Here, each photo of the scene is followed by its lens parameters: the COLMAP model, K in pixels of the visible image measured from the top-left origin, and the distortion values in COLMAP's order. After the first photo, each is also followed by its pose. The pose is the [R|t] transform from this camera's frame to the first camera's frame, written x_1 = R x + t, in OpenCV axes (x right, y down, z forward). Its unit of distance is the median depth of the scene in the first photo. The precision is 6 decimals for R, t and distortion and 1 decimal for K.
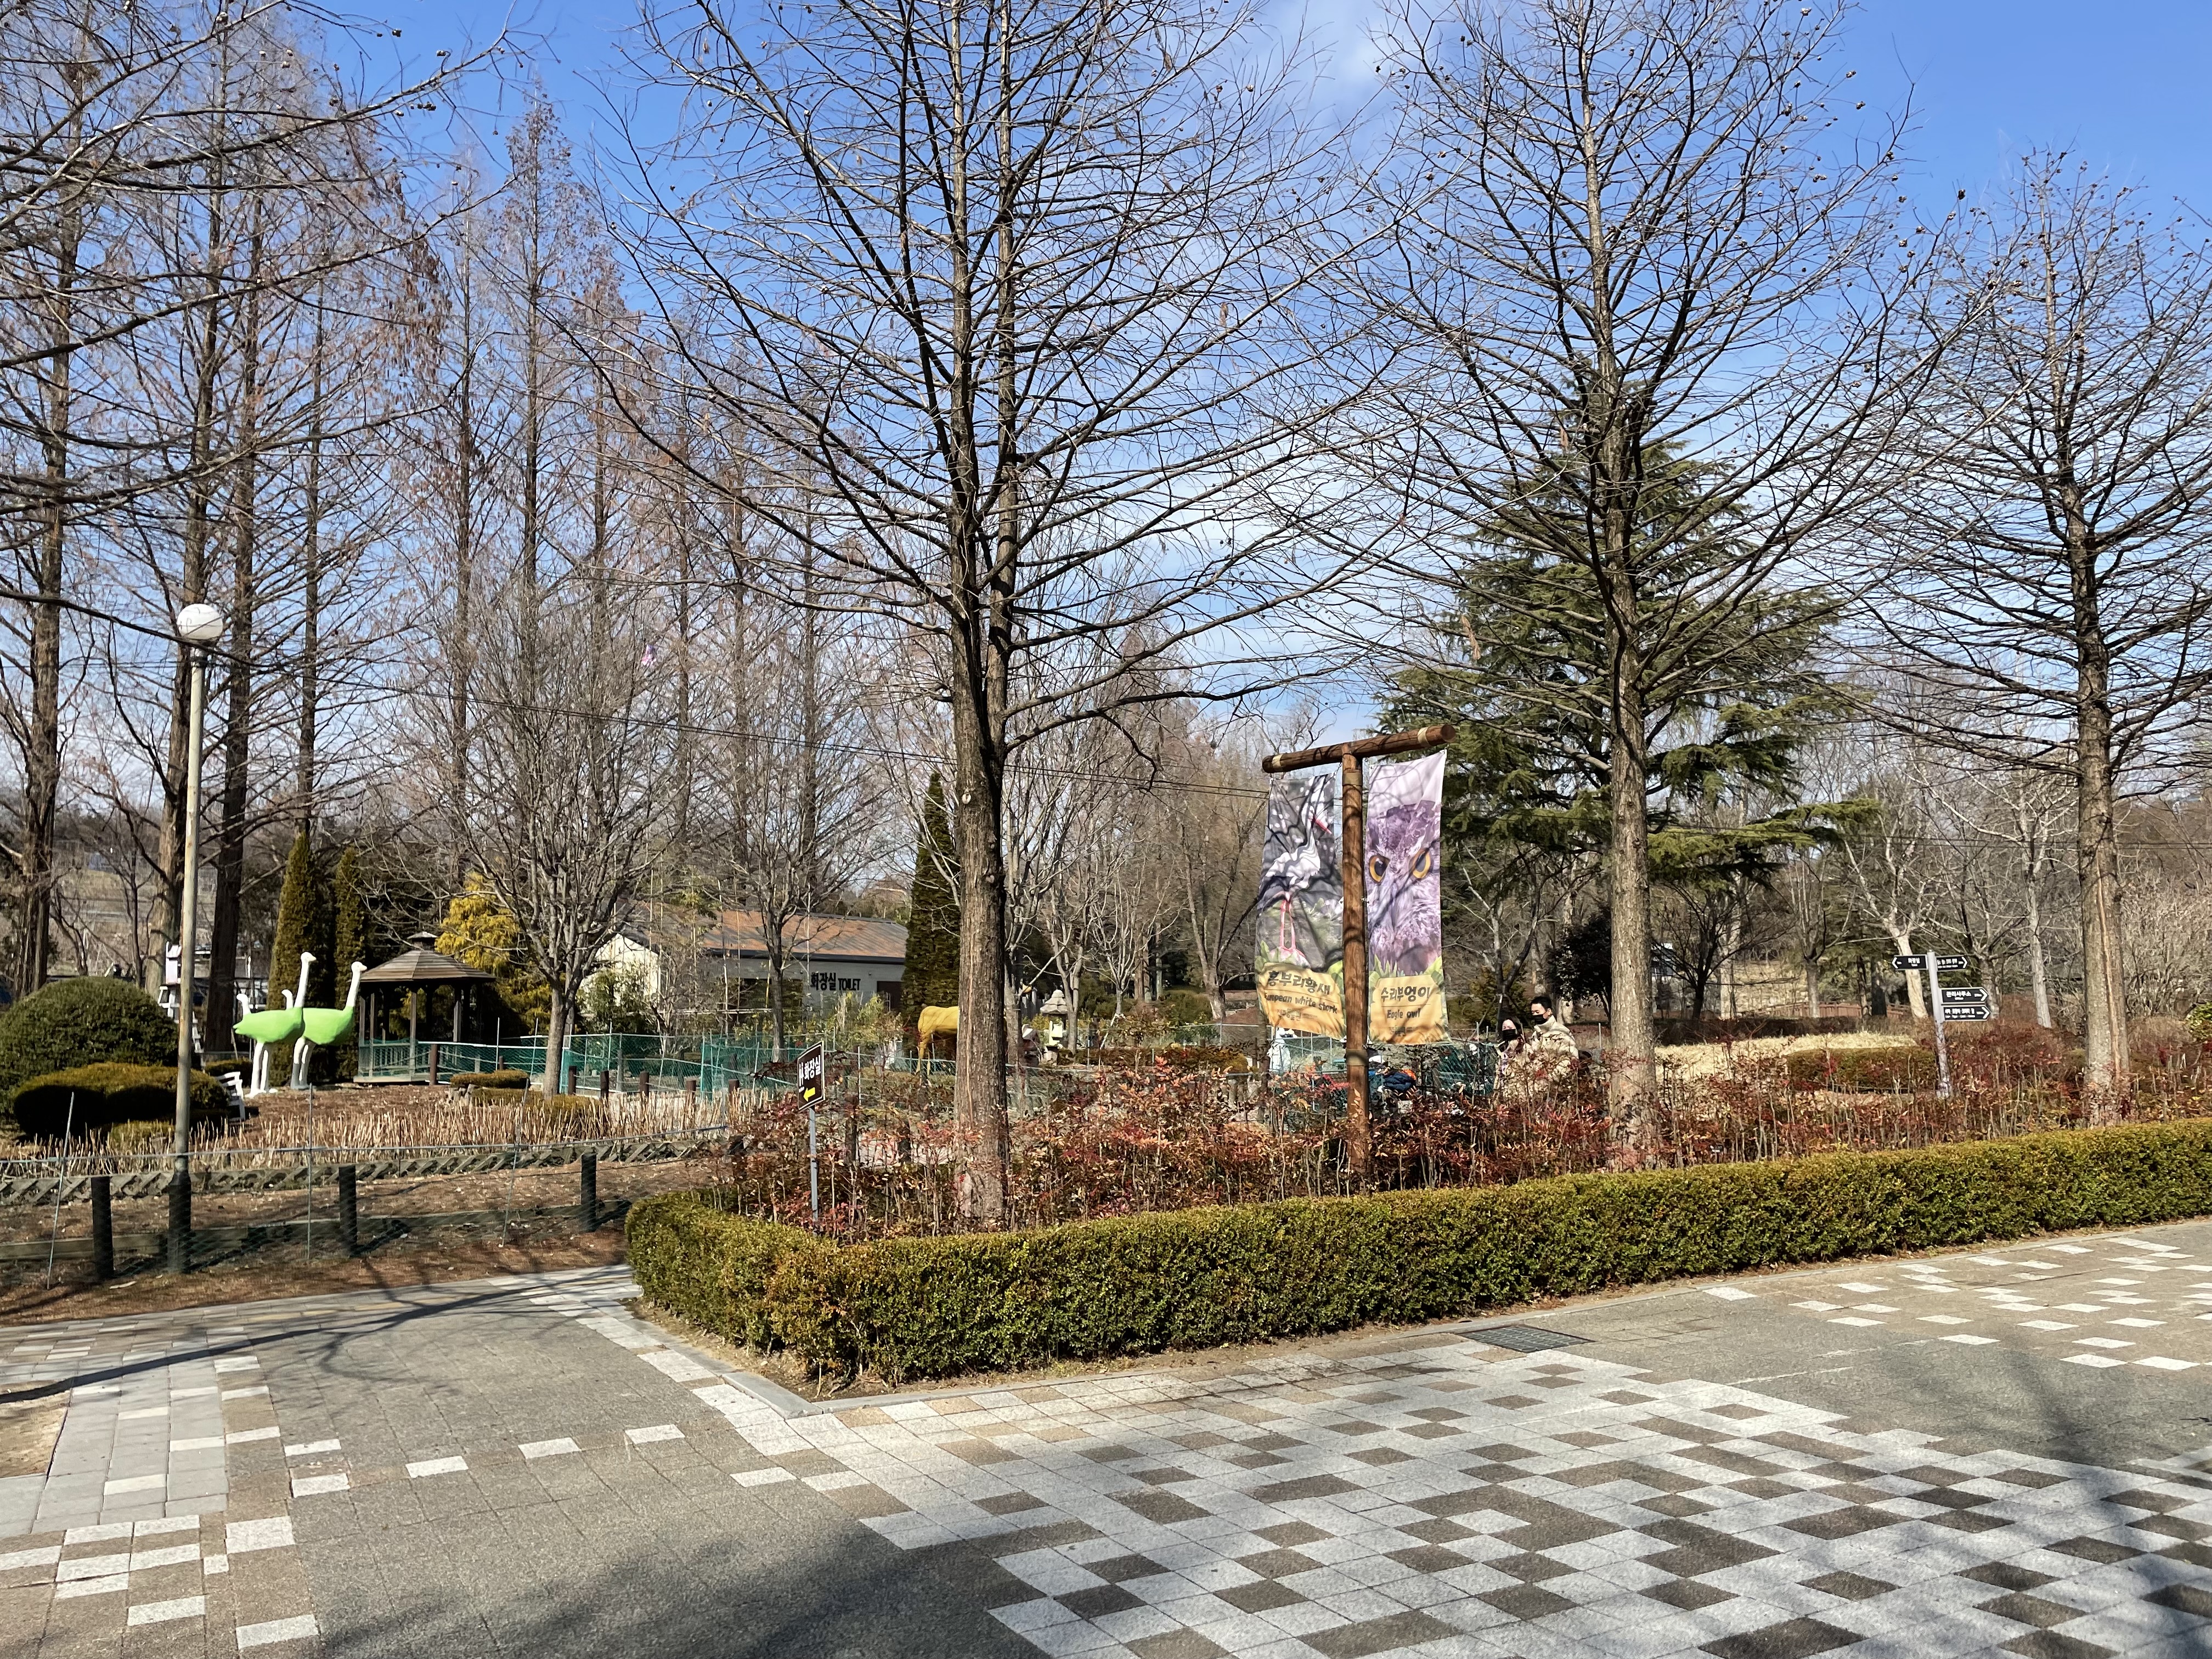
lens RADIAL K [[1685.6, 0, 1105.8], [0, 1685.6, 823.4], [0, 0, 1]] dist [0.002037, 0.000978]
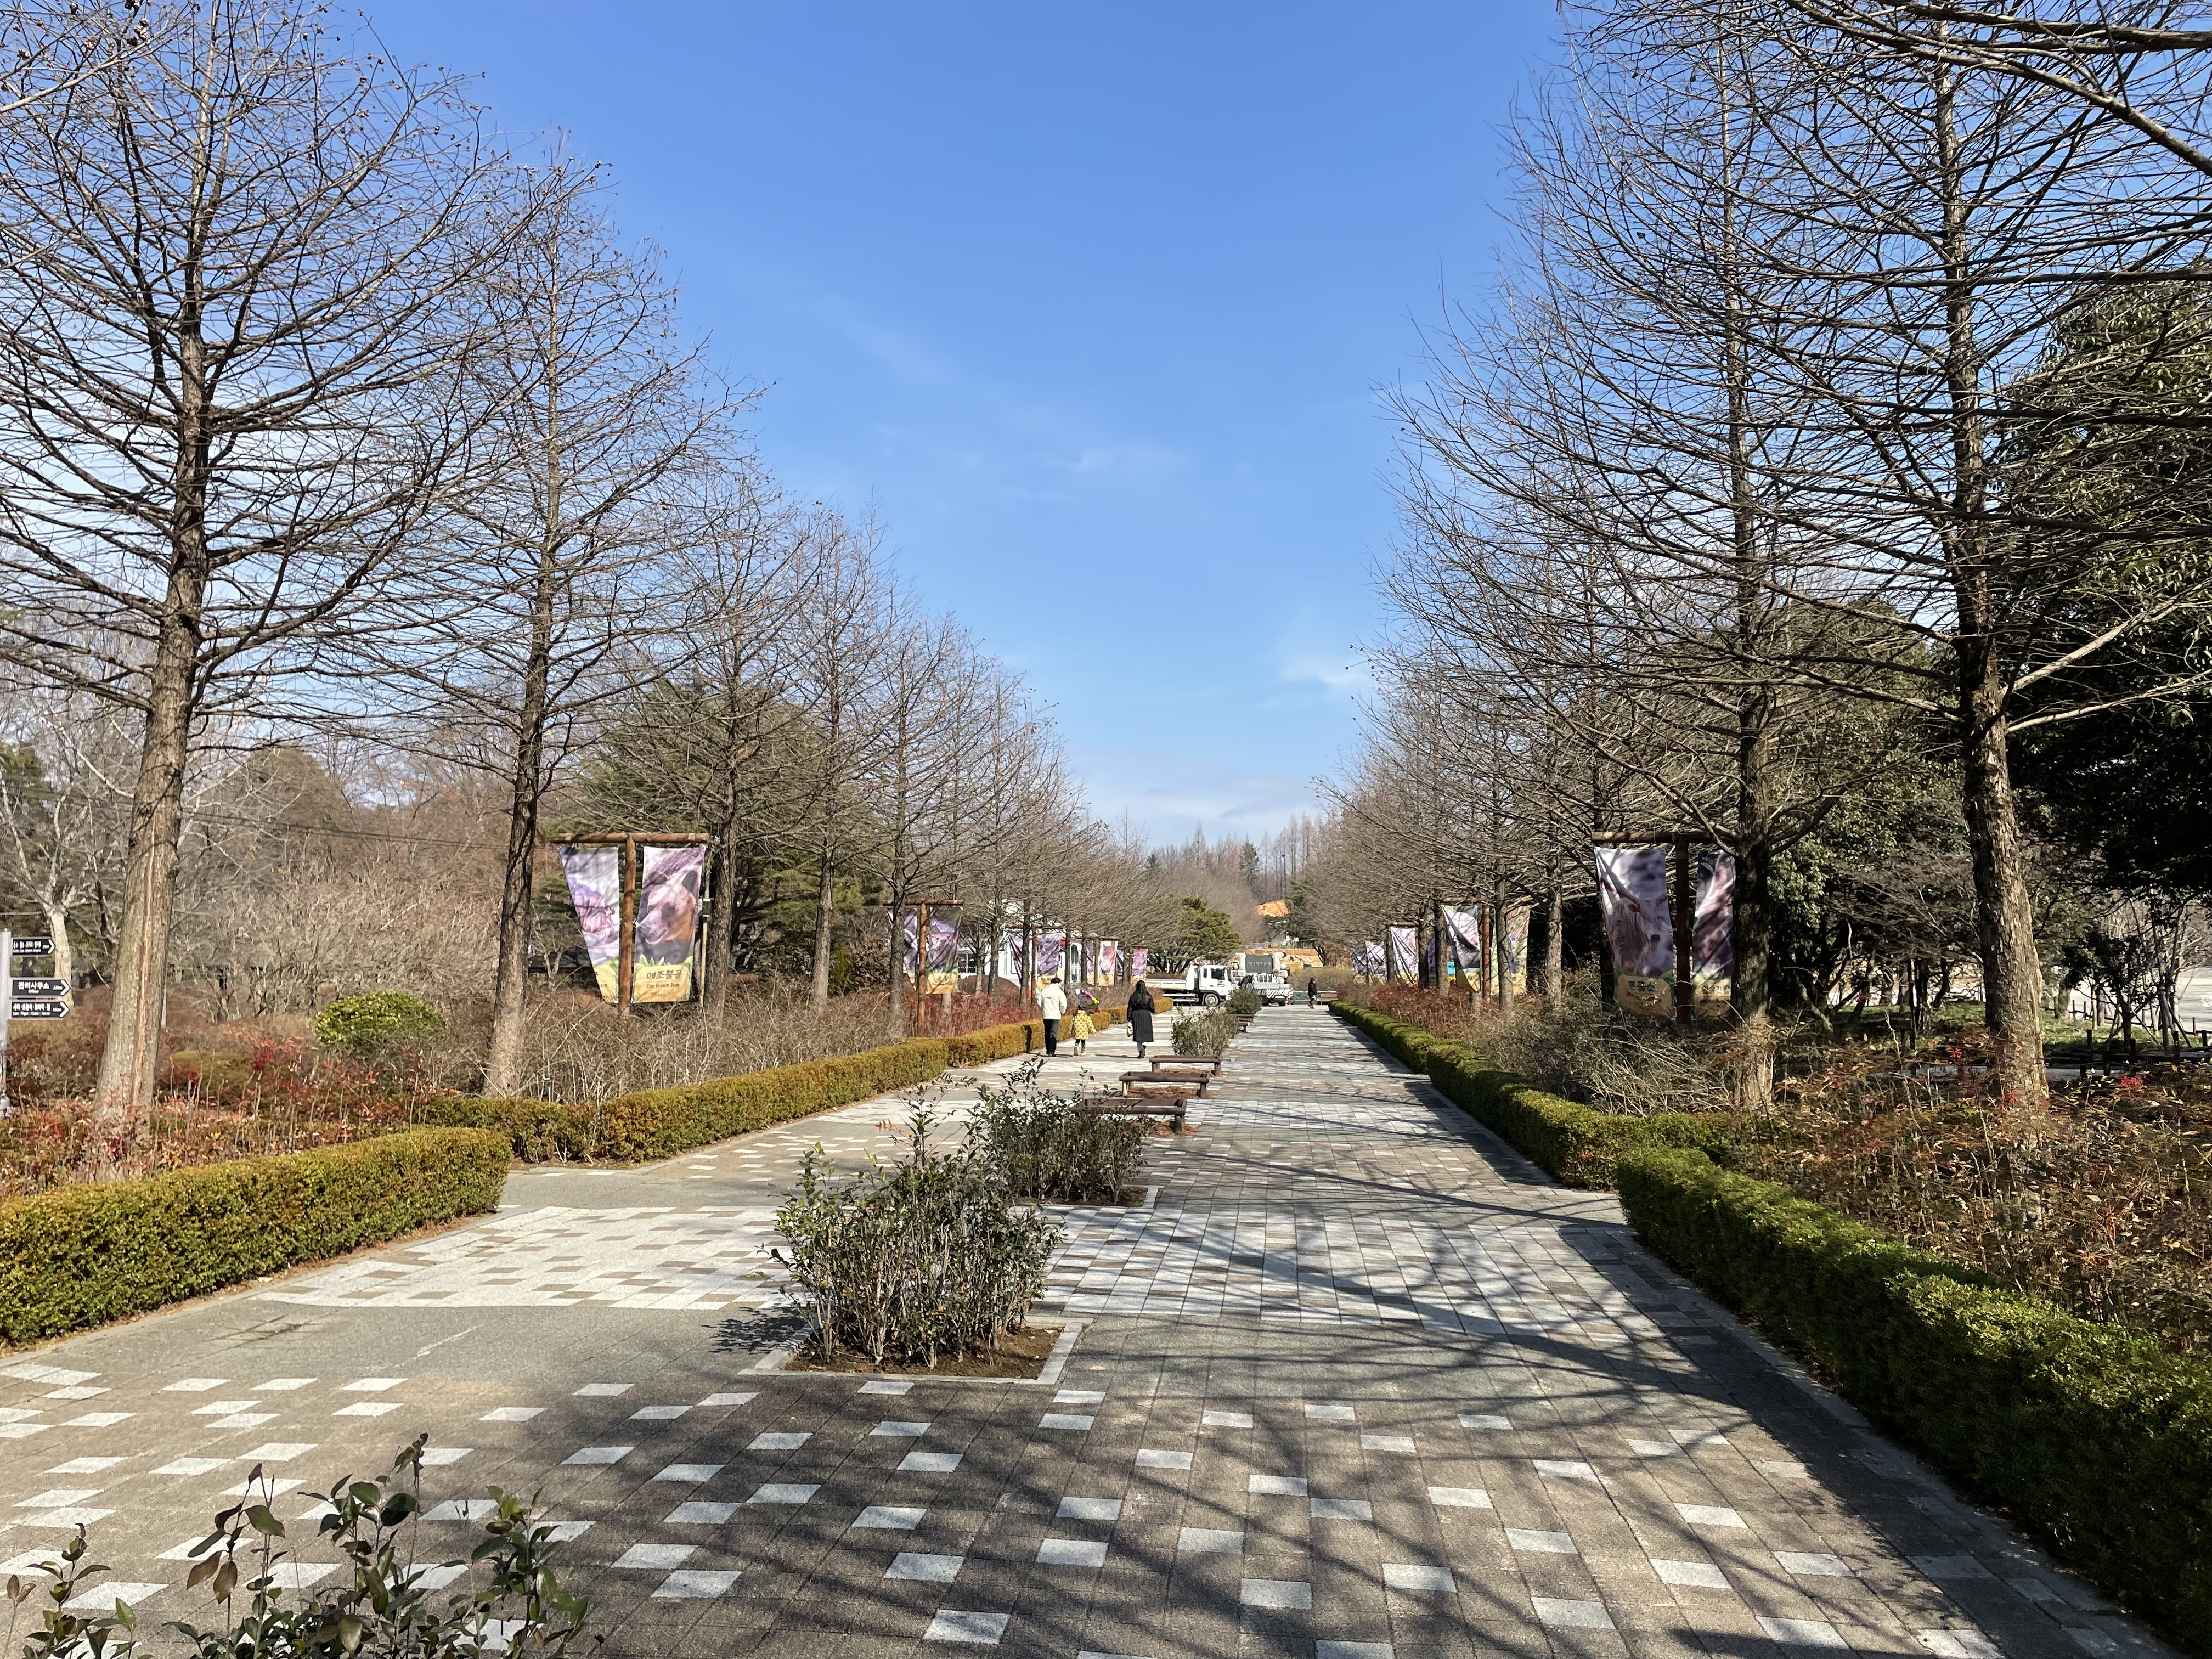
lens RADIAL K [[1685.6, 0, 1105.5], [0, 1685.6, 828.7], [0, 0, 1]] dist [0.002037, 0.000978]
pose [[0.565822, 0.106778, 0.817584, 0.203978], [-0.116443, 0.991989, -0.048970, 0.011734], [-0.816264, -0.067494, 0.573723, 0.205266]]
